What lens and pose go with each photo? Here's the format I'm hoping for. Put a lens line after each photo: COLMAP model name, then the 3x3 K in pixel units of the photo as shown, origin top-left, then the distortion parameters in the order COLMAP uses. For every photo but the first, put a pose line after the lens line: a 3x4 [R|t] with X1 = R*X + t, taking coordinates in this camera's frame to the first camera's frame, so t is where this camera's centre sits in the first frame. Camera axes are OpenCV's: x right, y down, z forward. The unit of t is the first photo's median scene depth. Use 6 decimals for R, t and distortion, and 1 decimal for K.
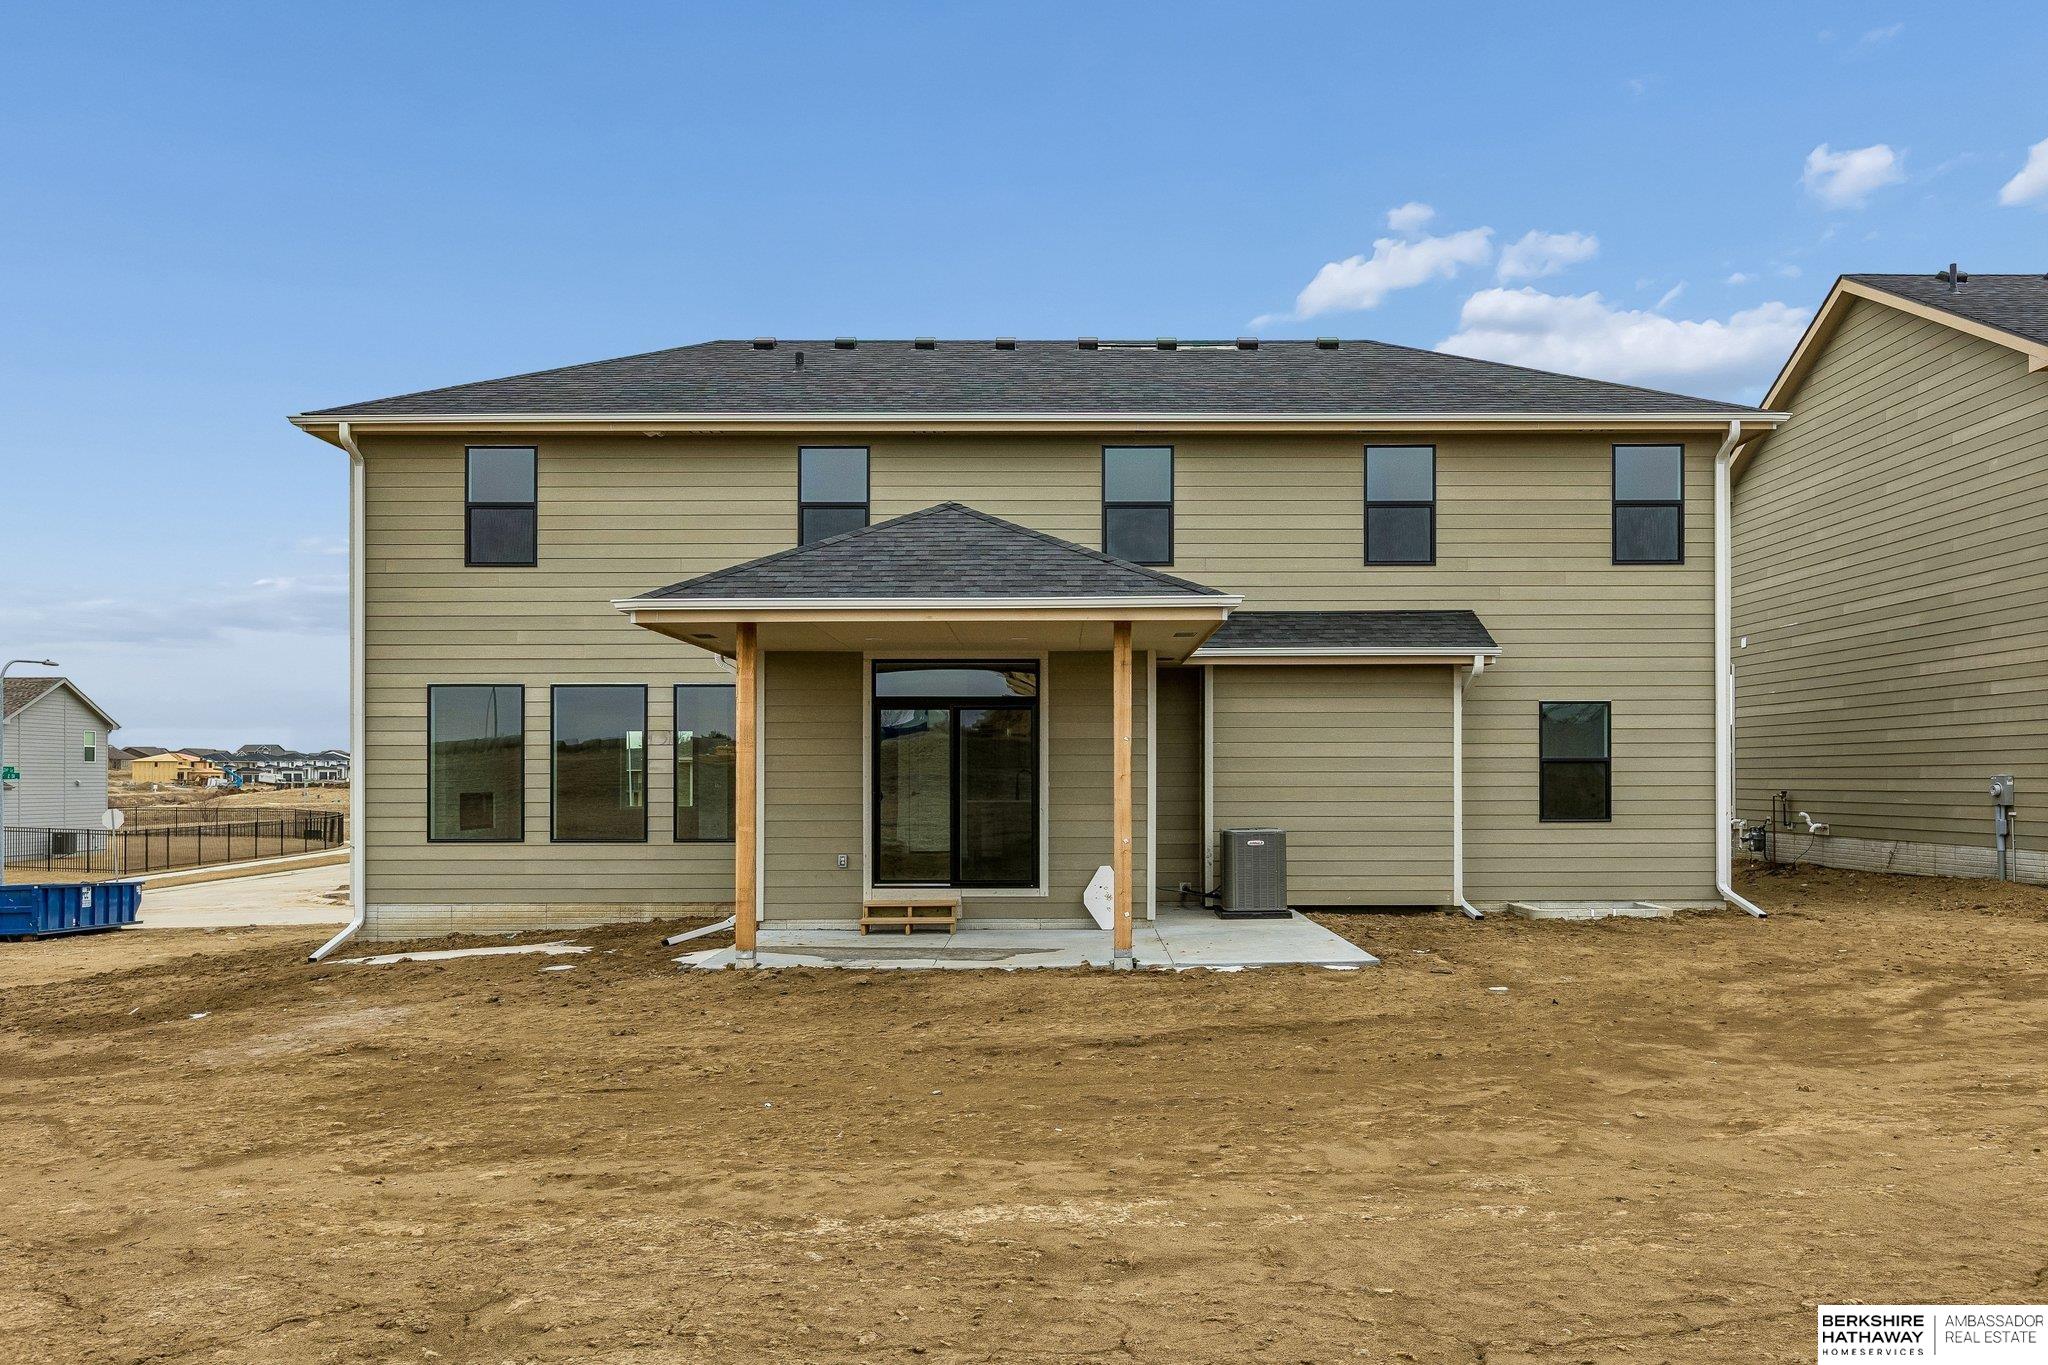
lens RADIAL K [[1517.9, 0, 1056.6], [0, 1517.9, 768.9], [0, 0, 1]] dist [0.001787, -0.000082]
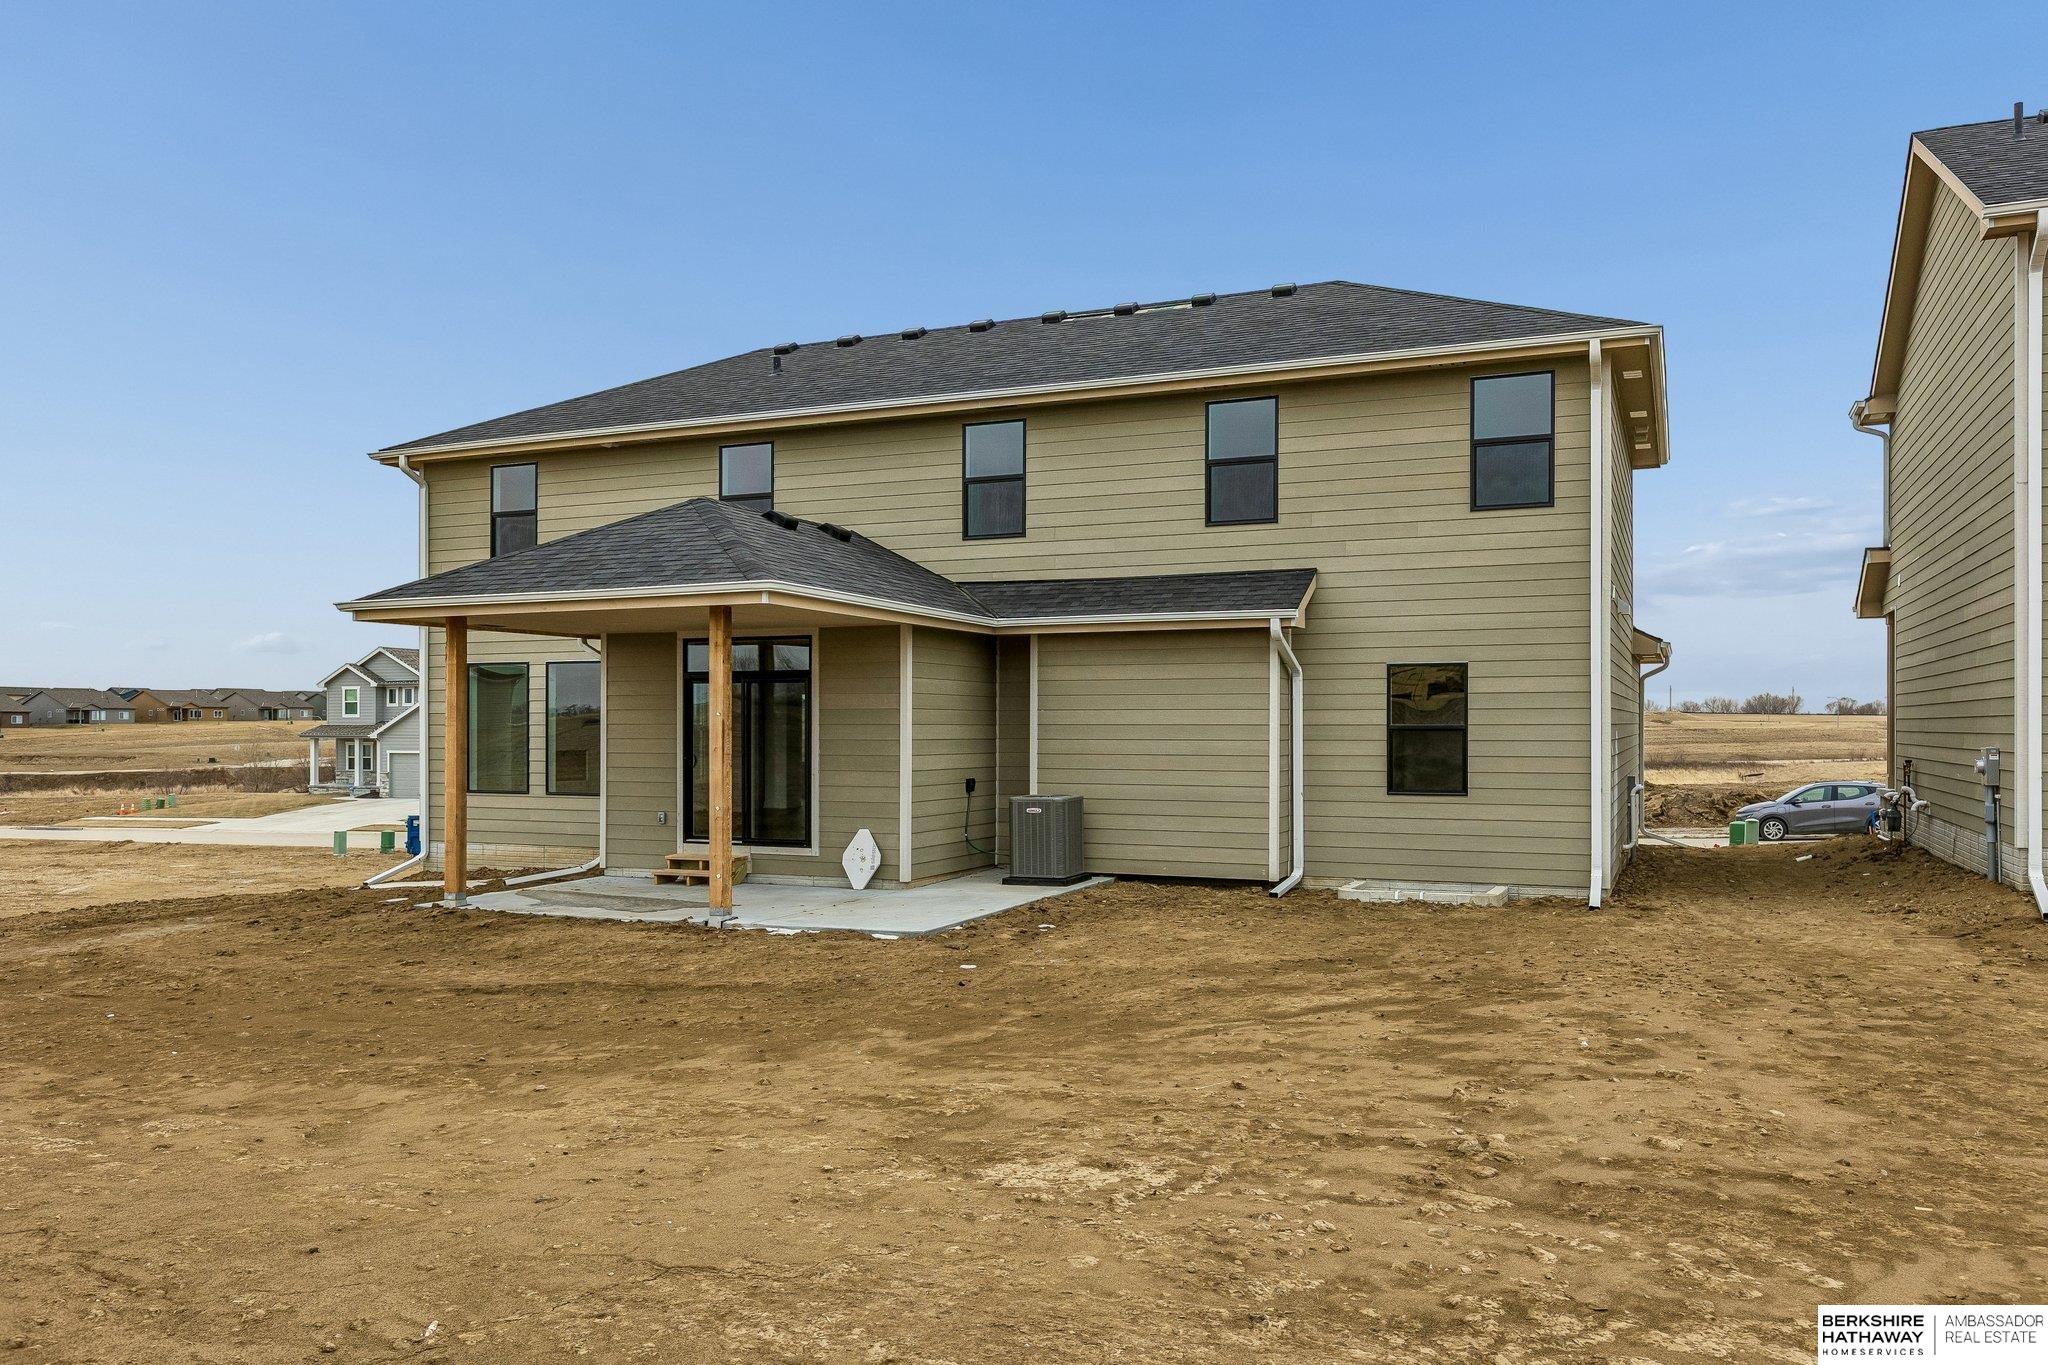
lens RADIAL K [[1501.6, 0, 1023.1], [0, 1501.6, 714.9], [0, 0, 1]] dist [0.005635, 0.000313]
pose [[0.914713, -0.000800, -0.404104, 0.484707], [0.001570, 0.999998, 0.001575, -0.015181], [0.404102, -0.002075, 0.914712, 0.074079]]
